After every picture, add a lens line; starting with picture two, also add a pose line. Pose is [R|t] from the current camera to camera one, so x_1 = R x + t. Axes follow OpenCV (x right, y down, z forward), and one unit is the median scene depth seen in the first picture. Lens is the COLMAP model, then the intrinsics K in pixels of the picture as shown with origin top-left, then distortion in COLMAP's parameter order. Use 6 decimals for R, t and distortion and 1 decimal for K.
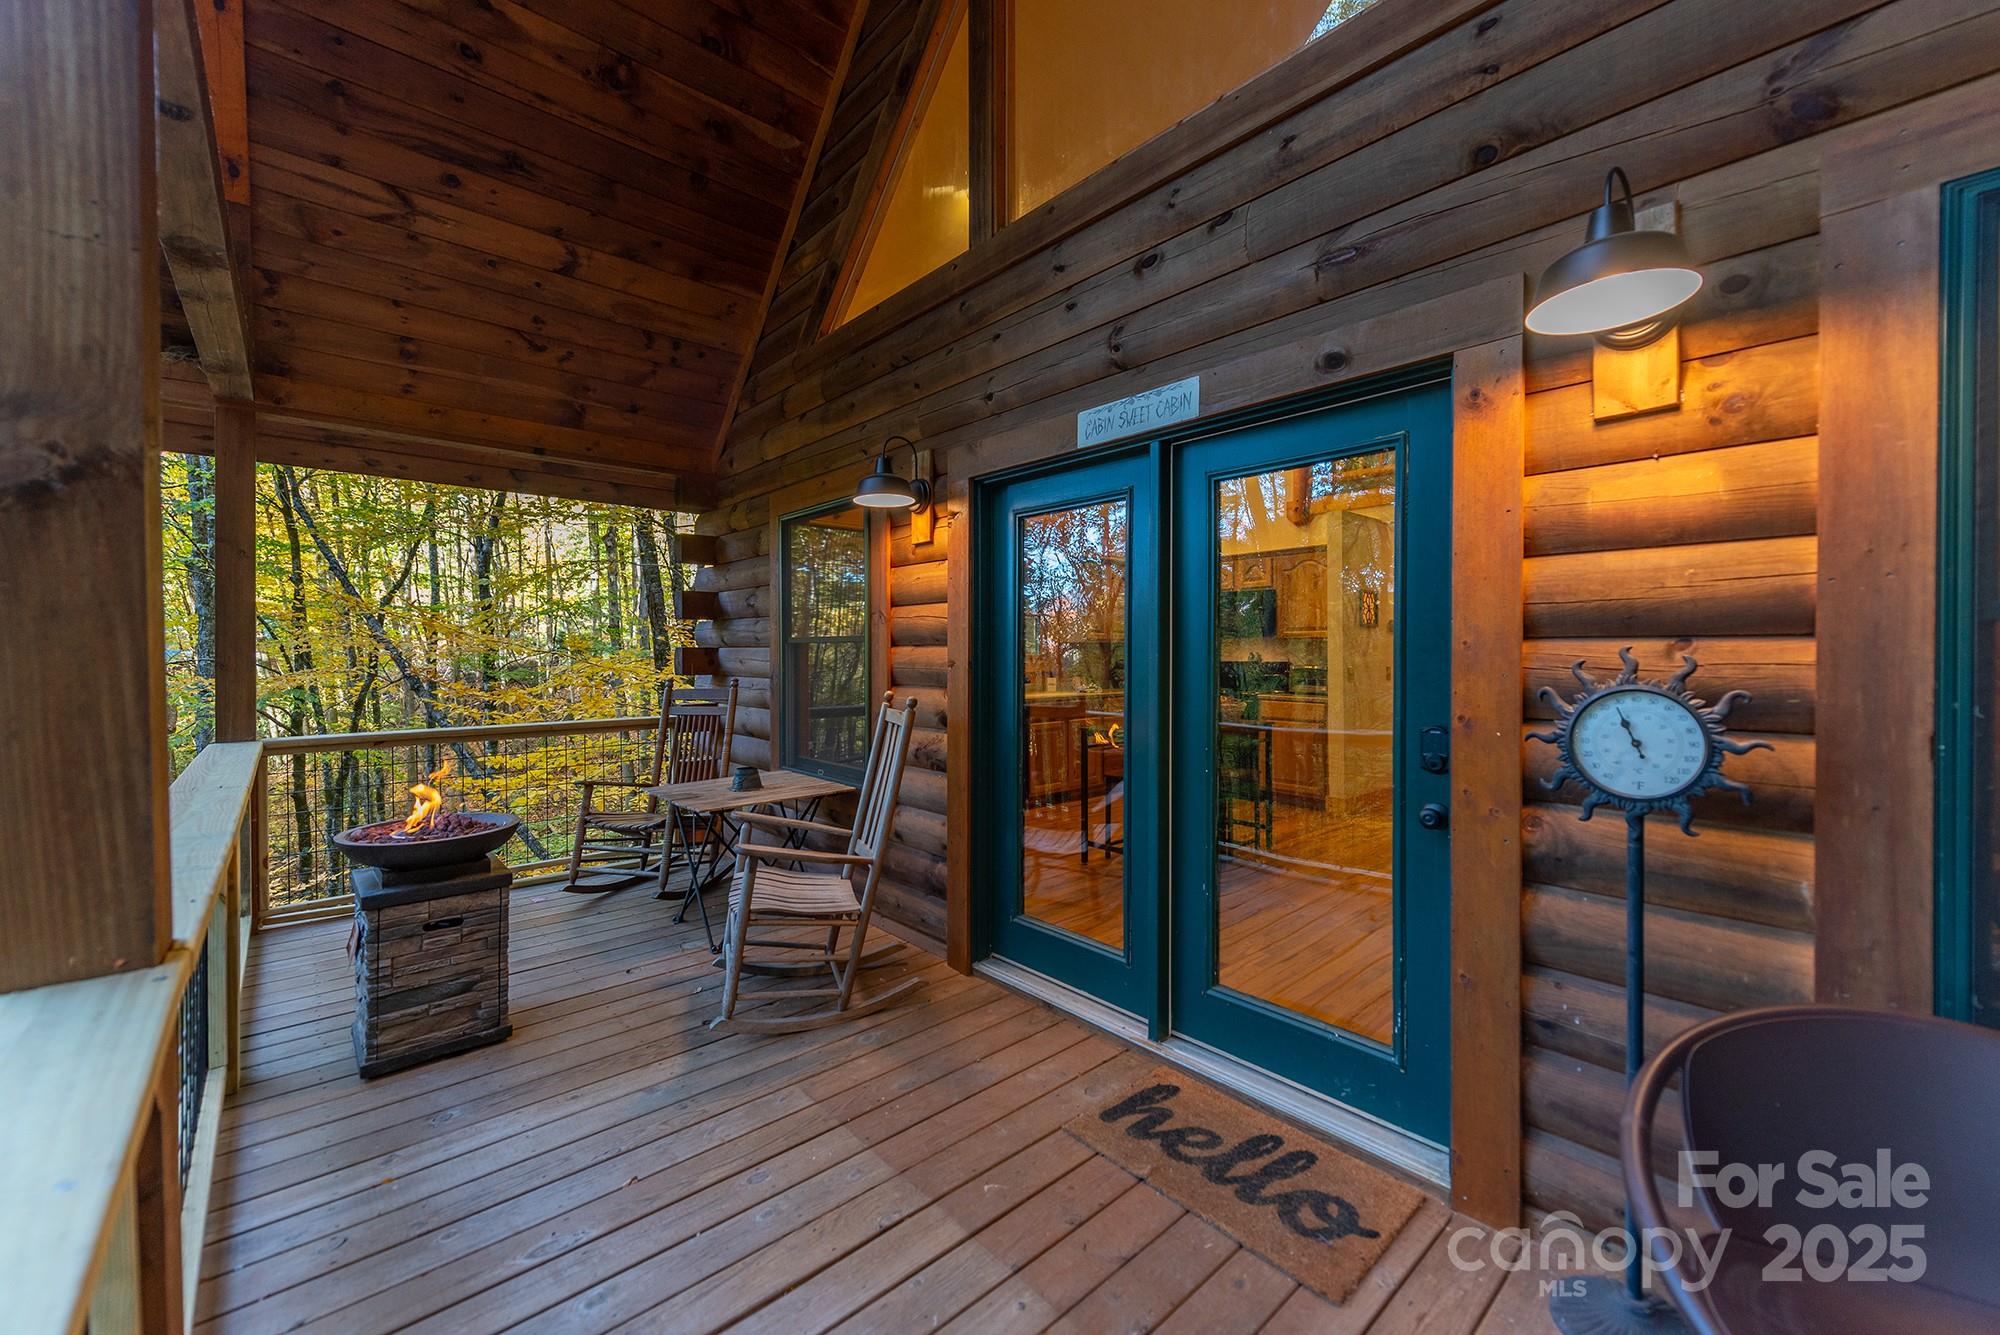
lens RADIAL K [[774.7, 0, 995.0], [0, 774.7, 651.5], [0, 0, 1]] dist [0.014218, -0.005064]
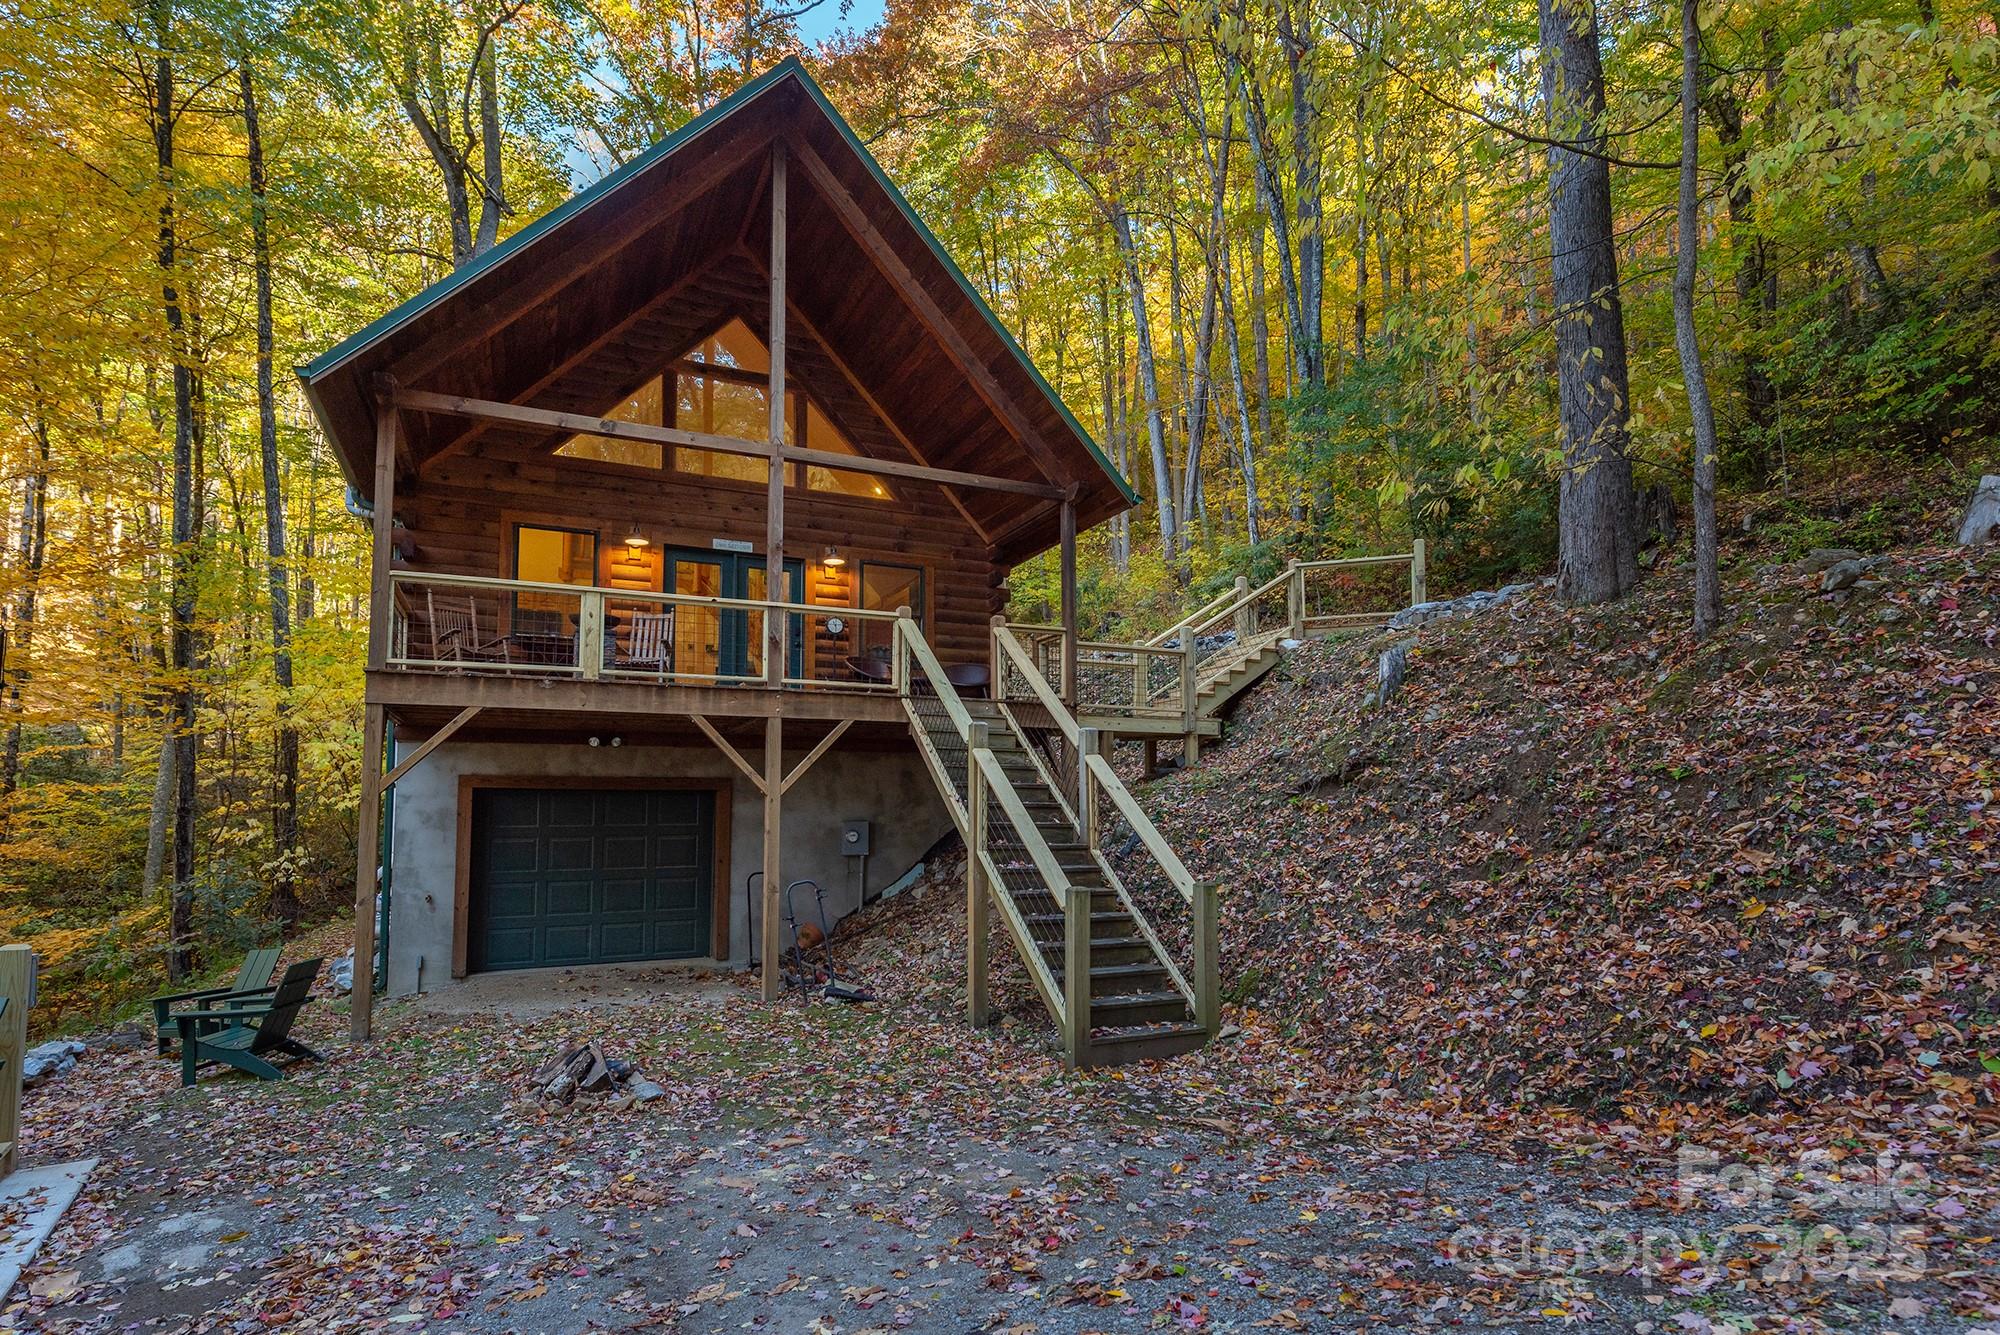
lens RADIAL K [[1053.7, 0, 999.1], [0, 1053.7, 711.7], [0, 0, 1]] dist [0.010120, -0.004960]
pose [[0.278859, 0.101073, 0.954999, -3.235148], [0.005411, 0.994265, -0.106808, 0.802817], [-0.960317, 0.034952, 0.276712, -1.258884]]
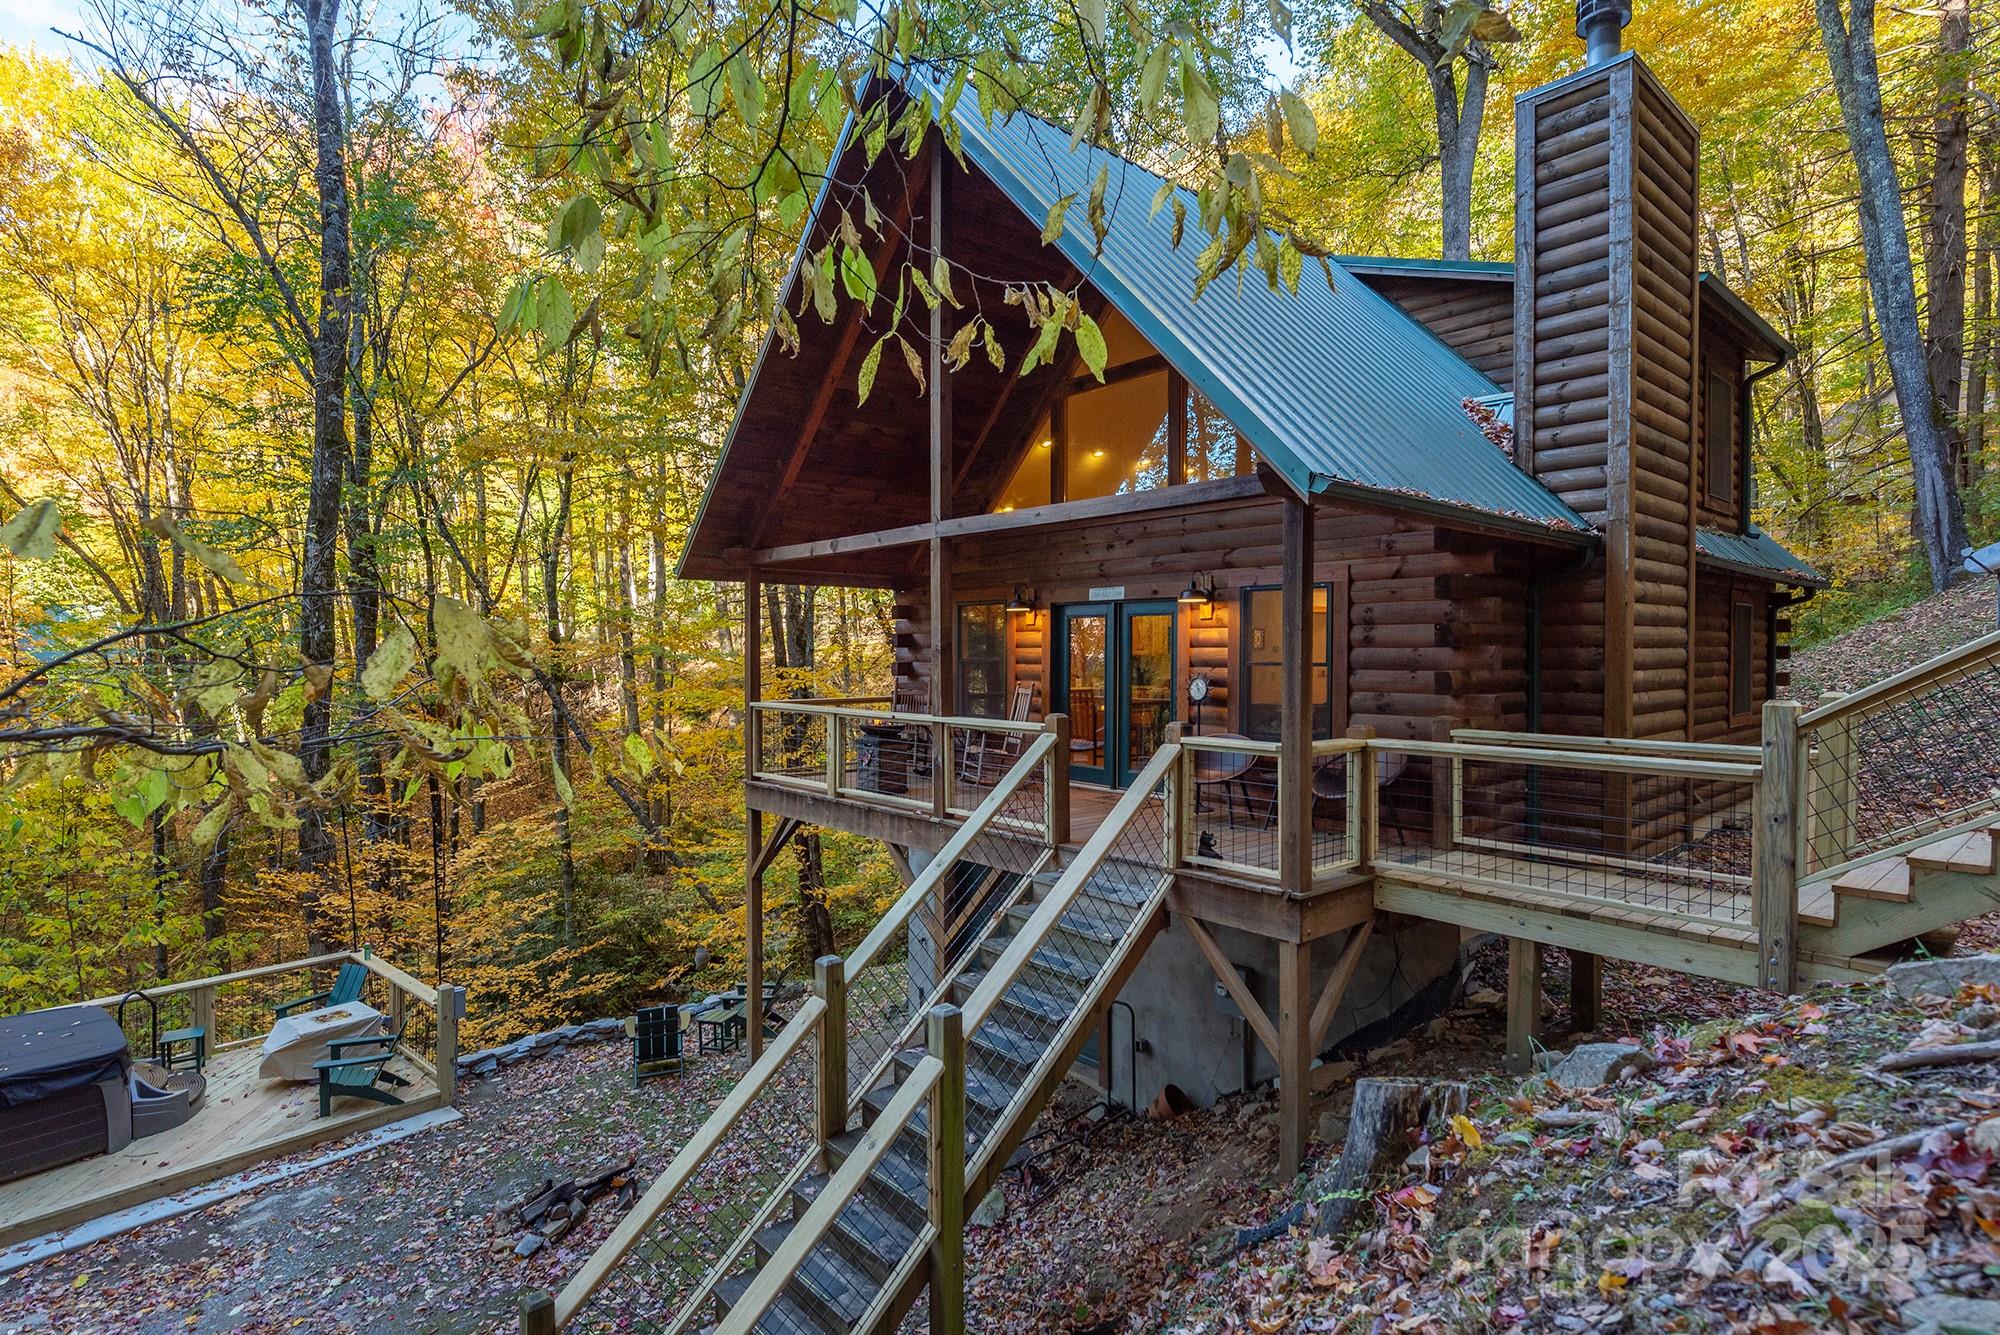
lens RADIAL K [[1010.1, 0, 1008.9], [0, 1010.1, 658.4], [0, 0, 1]] dist [0.004090, 0.000022]
pose [[0.999975, -0.000846, -0.007010, -0.140250], [0.000916, 0.999949, 0.010063, -0.059802], [0.007002, -0.010069, 0.999925, -2.292076]]
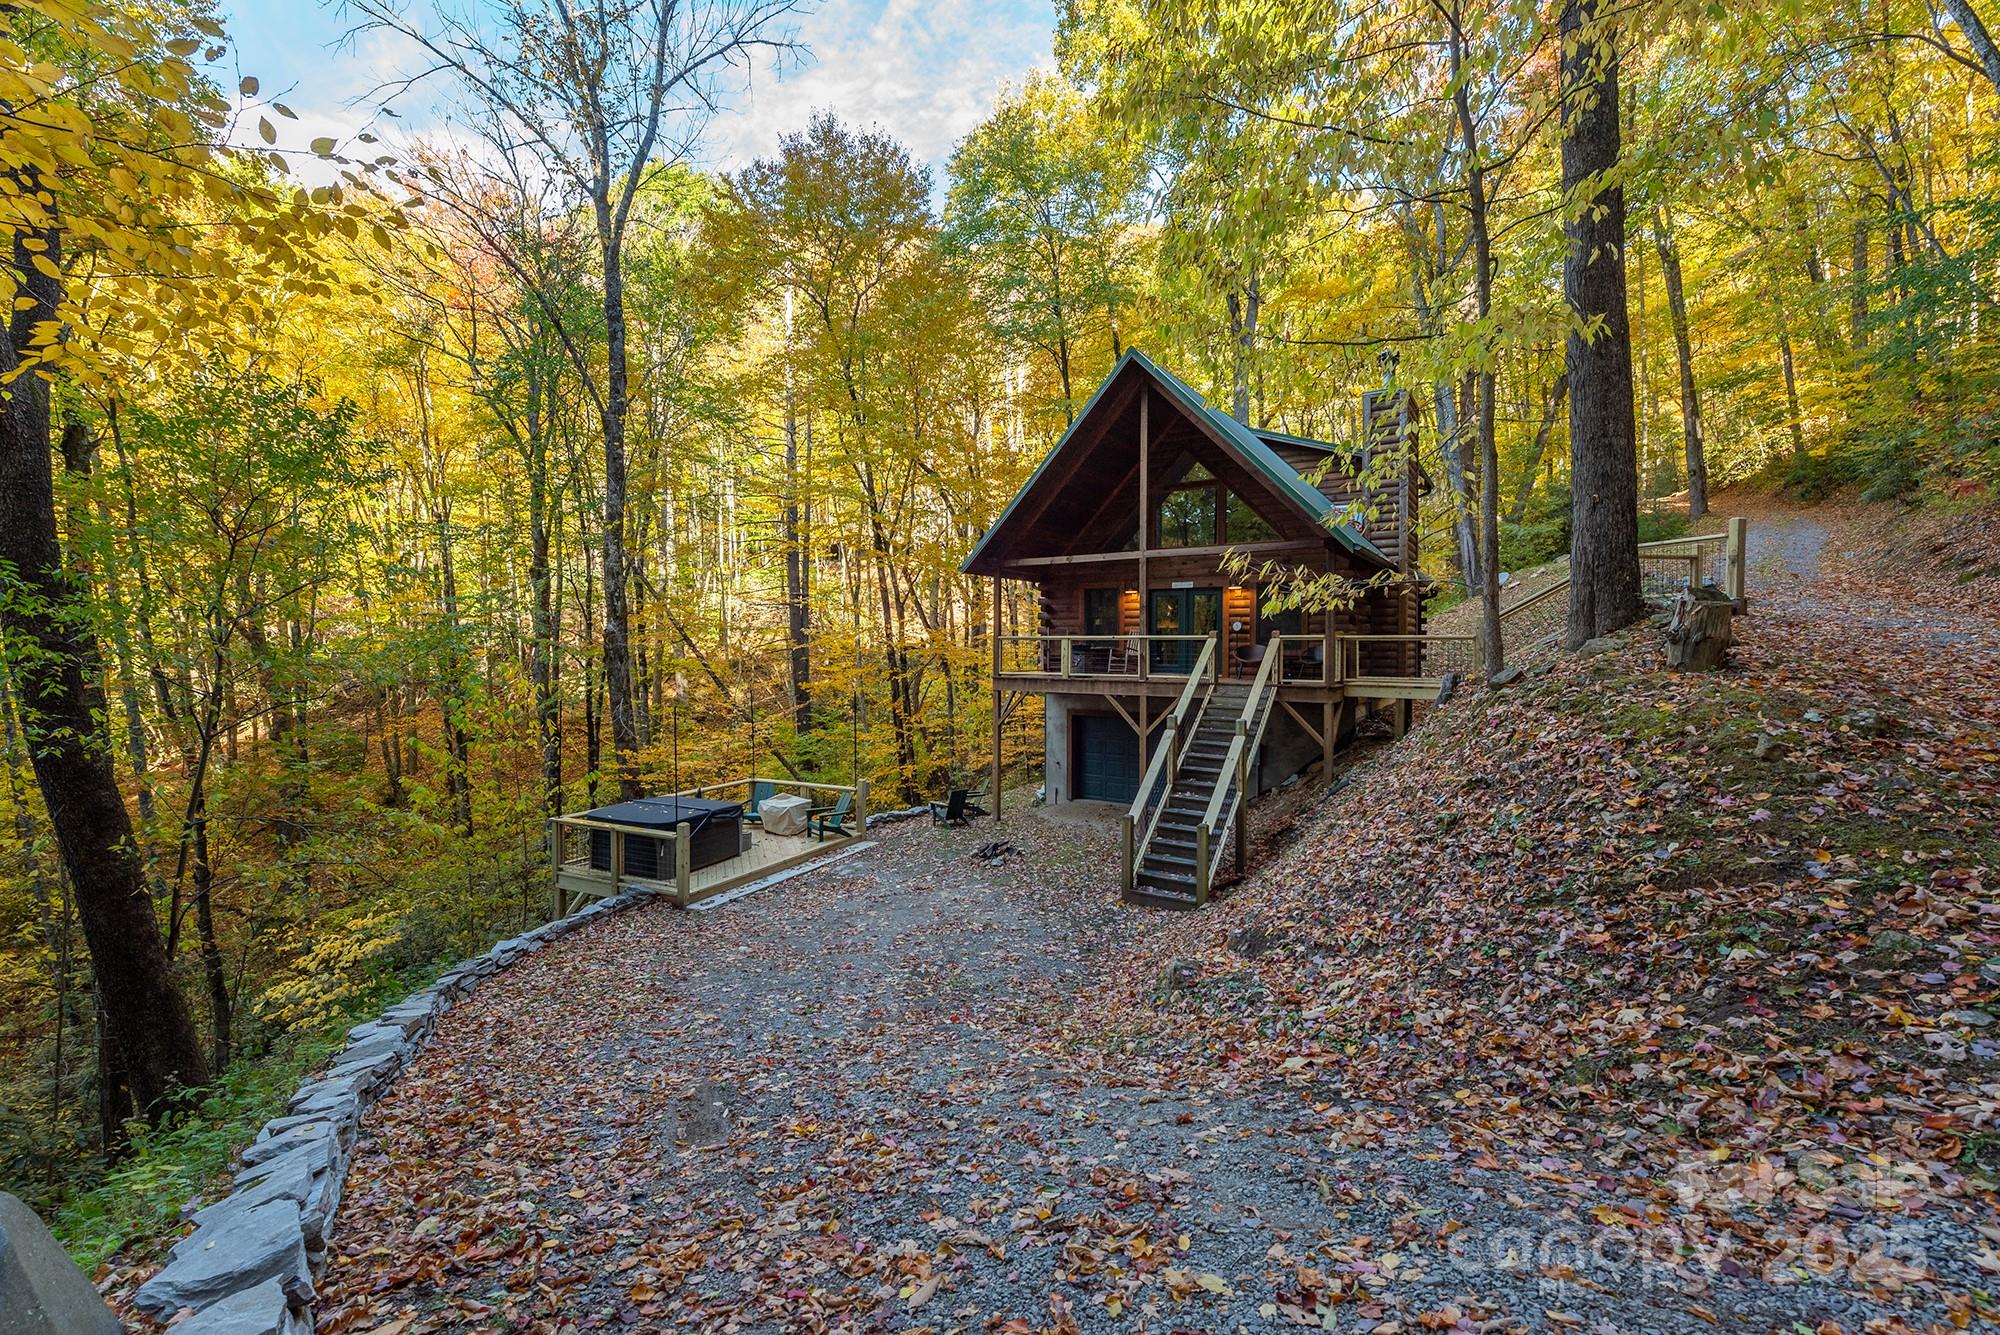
lens RADIAL K [[845.2, 0, 996.6], [0, 845.2, 669.2], [0, 0, 1]] dist [0.016303, -0.004829]
pose [[0.967652, -0.003977, 0.252258, -2.433538], [-0.004204, 0.999483, 0.031885, 0.156158], [-0.252254, -0.031914, 0.967135, -4.313482]]
